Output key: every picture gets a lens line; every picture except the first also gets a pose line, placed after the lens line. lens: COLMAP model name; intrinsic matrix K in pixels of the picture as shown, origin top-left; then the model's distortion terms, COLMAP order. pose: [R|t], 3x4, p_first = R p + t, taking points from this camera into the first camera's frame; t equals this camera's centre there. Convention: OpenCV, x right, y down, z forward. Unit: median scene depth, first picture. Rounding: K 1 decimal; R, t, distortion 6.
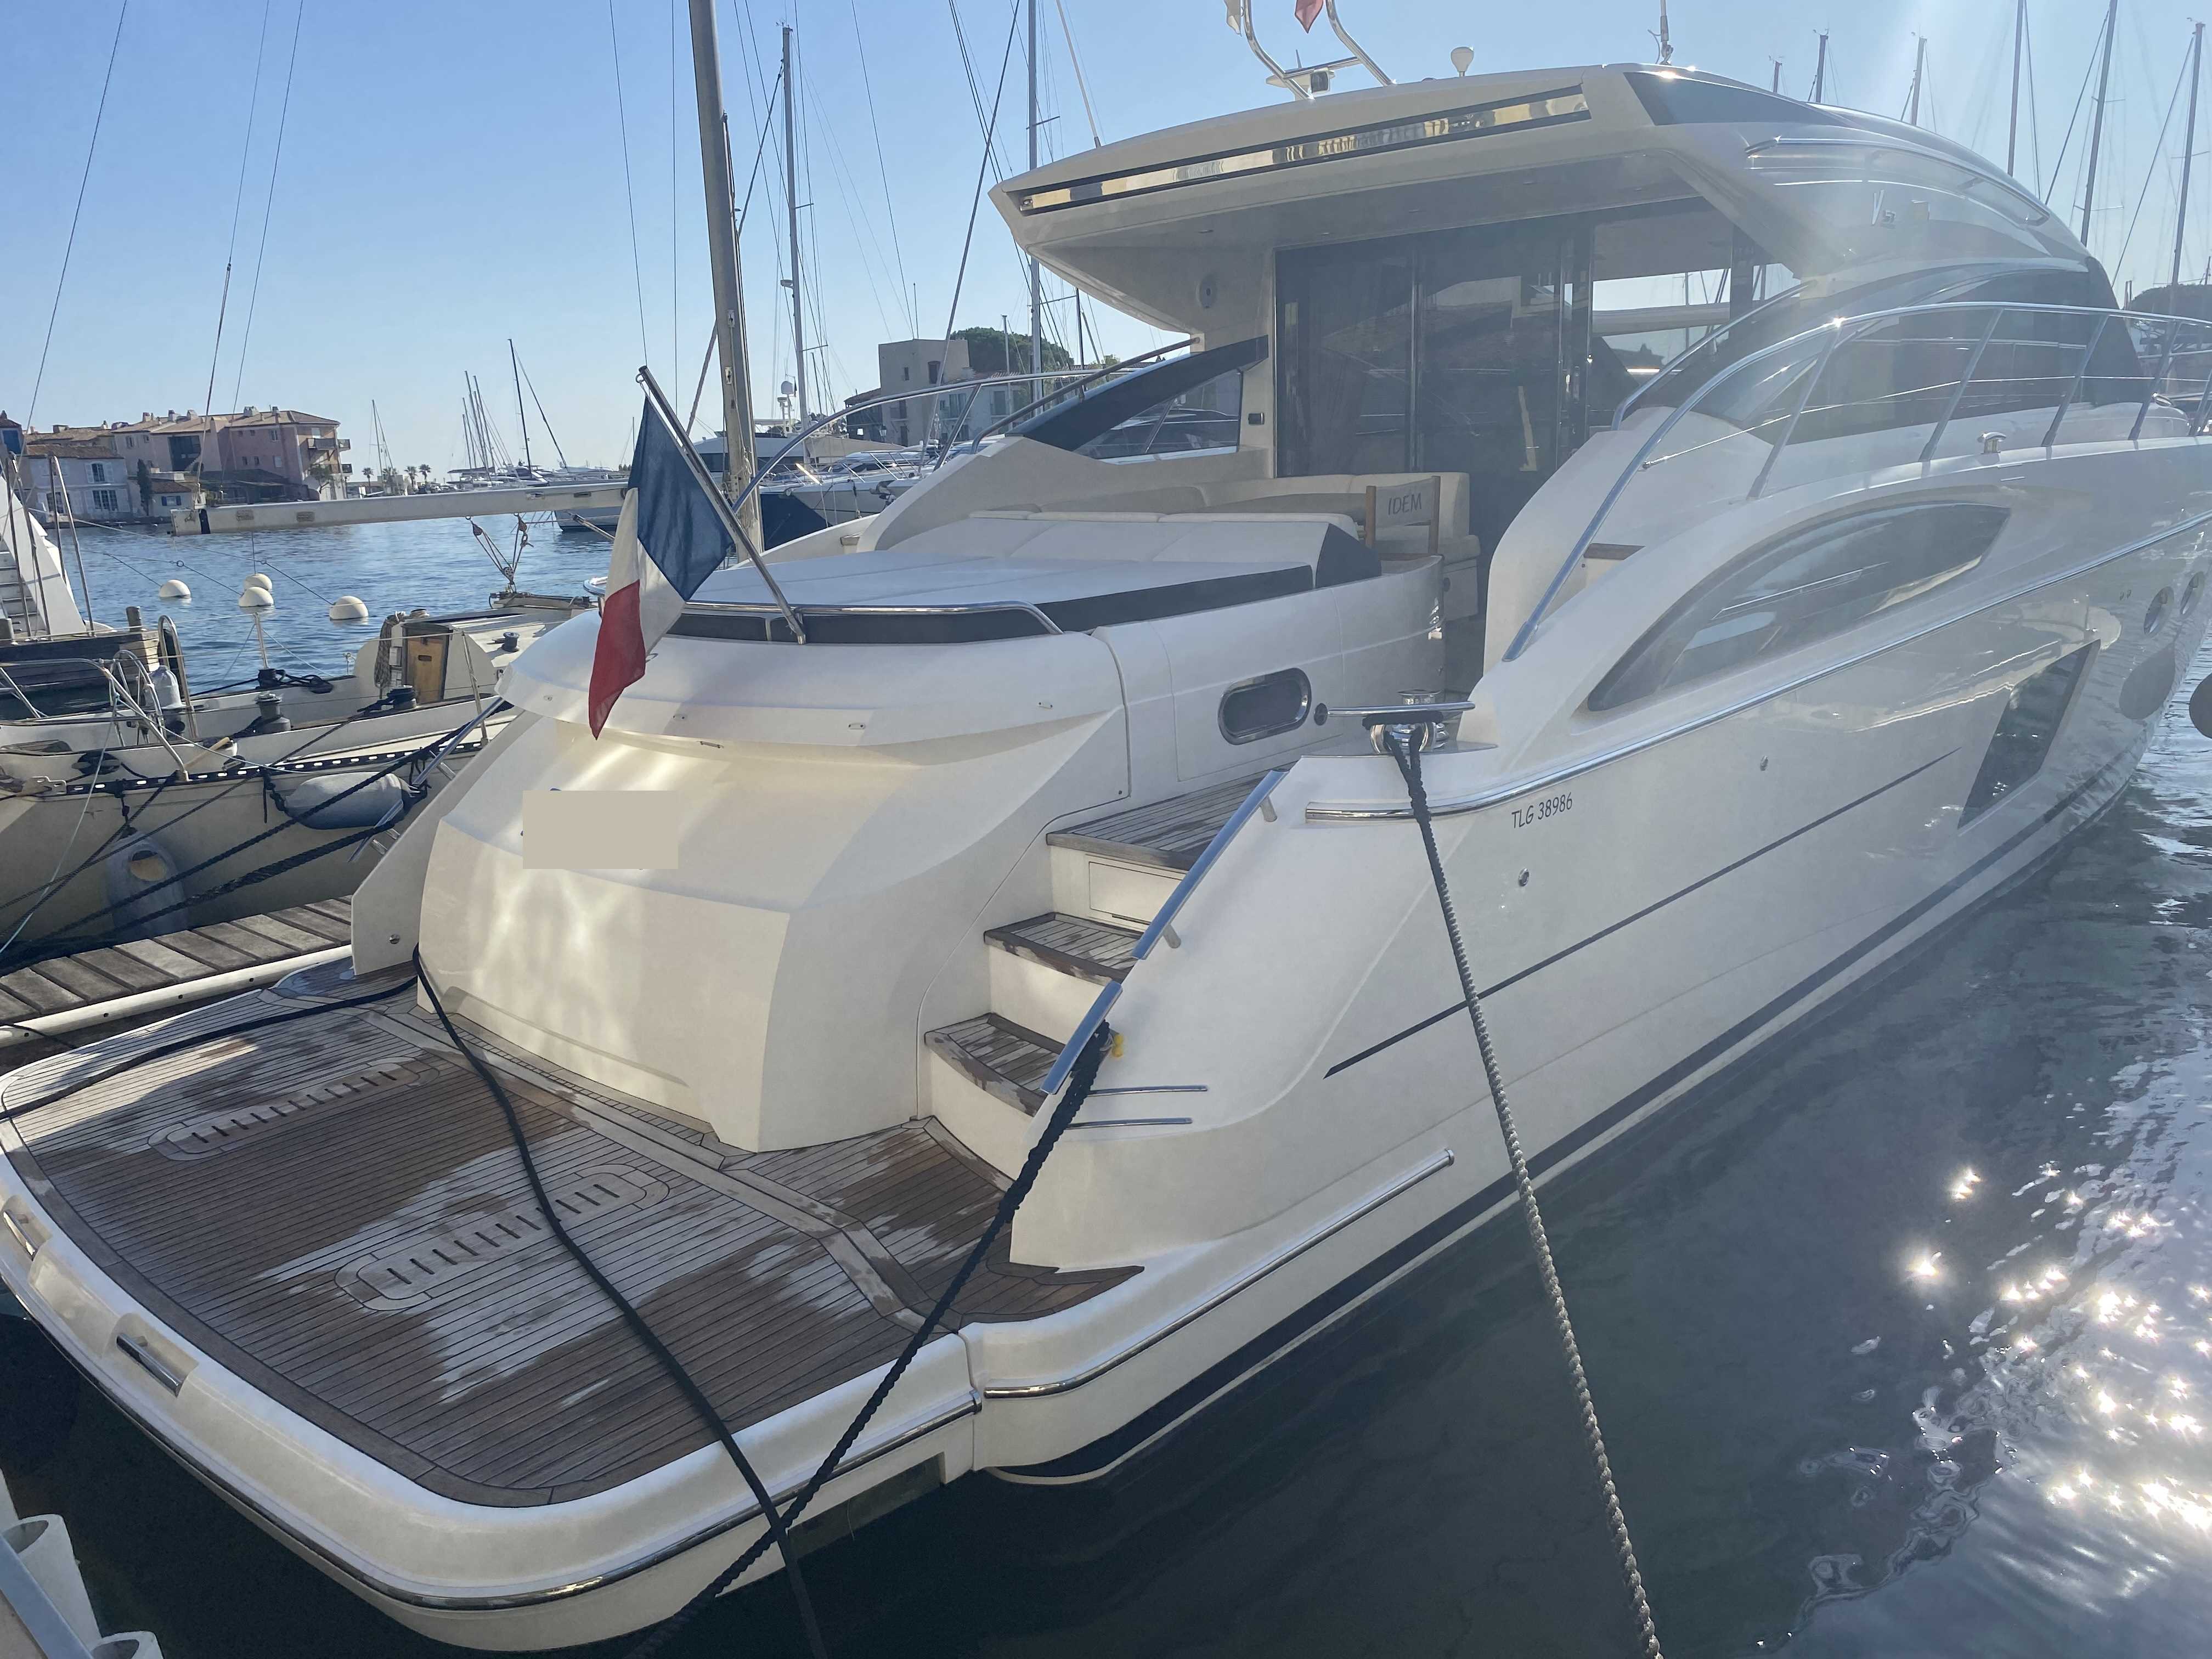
lens RADIAL K [[1706.6, 0, 1102.9], [0, 1706.6, 796.9], [0, 0, 1]] dist [-0.006543, -0.000965]
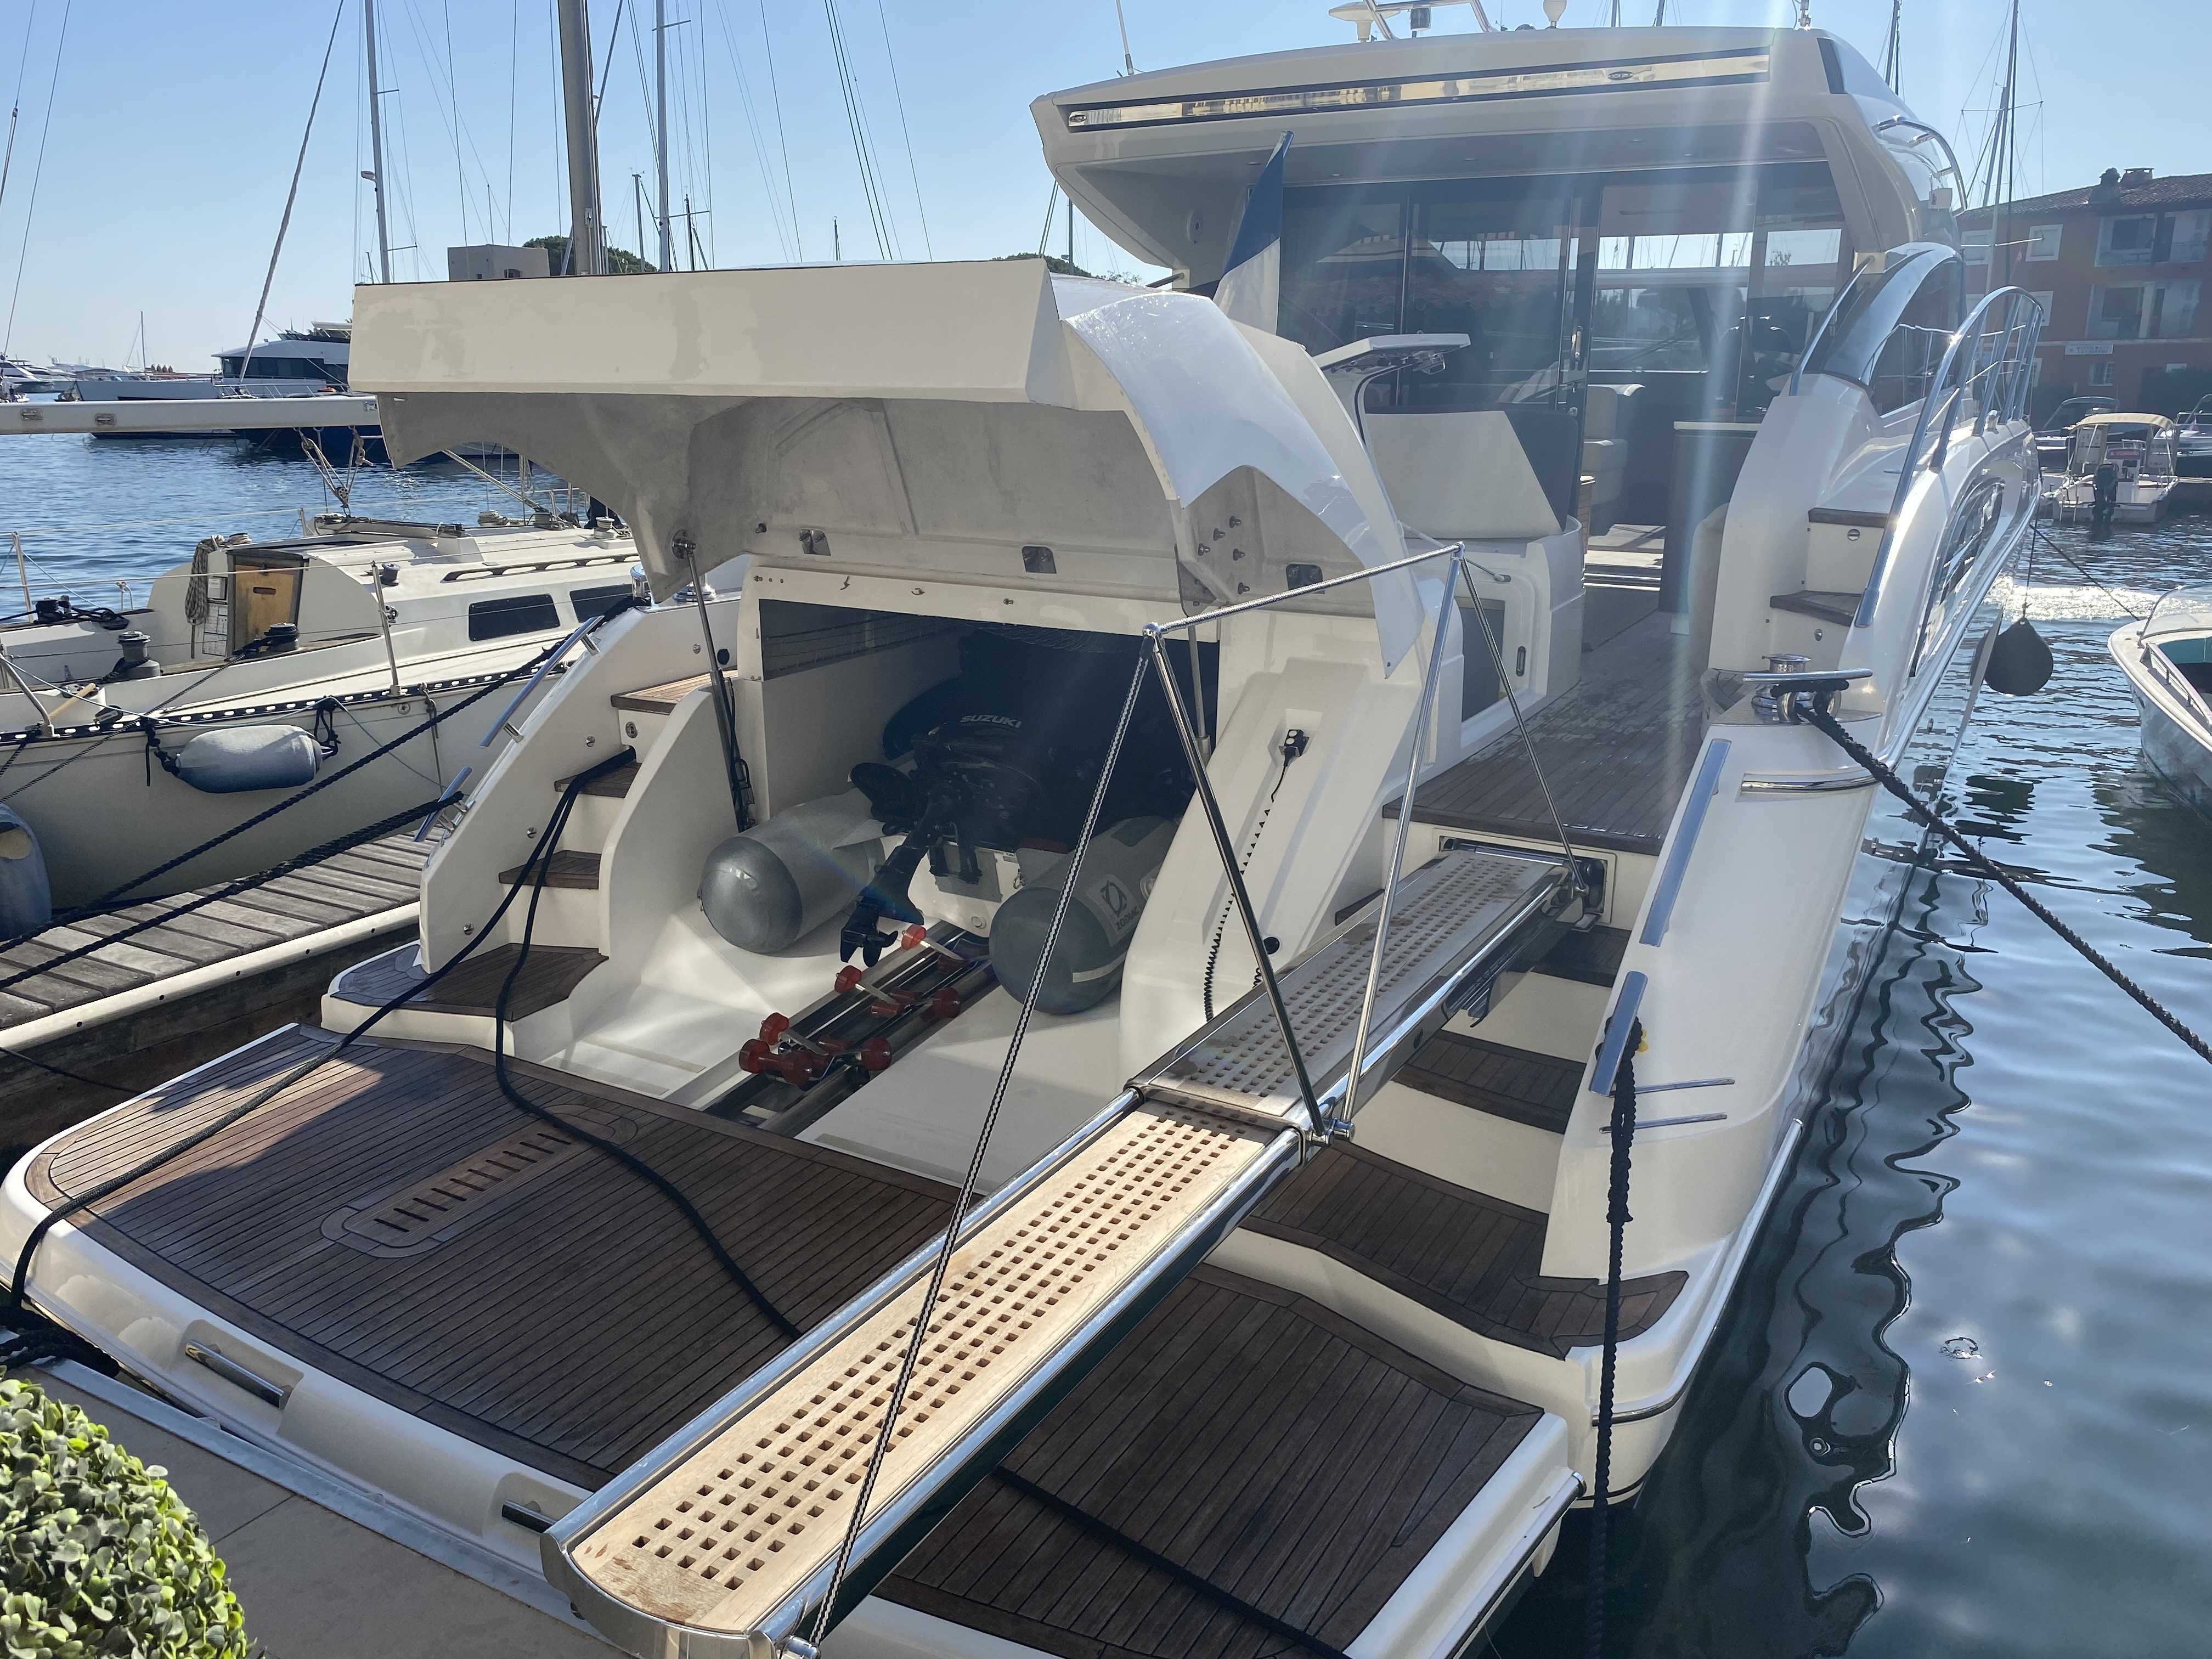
lens RADIAL K [[1678.2, 0, 1106.0], [0, 1678.2, 829.5], [0, 0, 1]] dist [-0.002786, -0.000252]
pose [[0.971719, -0.017328, 0.235503, -0.208328], [0.003281, 0.998198, 0.059912, -0.010463], [-0.236117, -0.057445, 0.970025, 0.063326]]
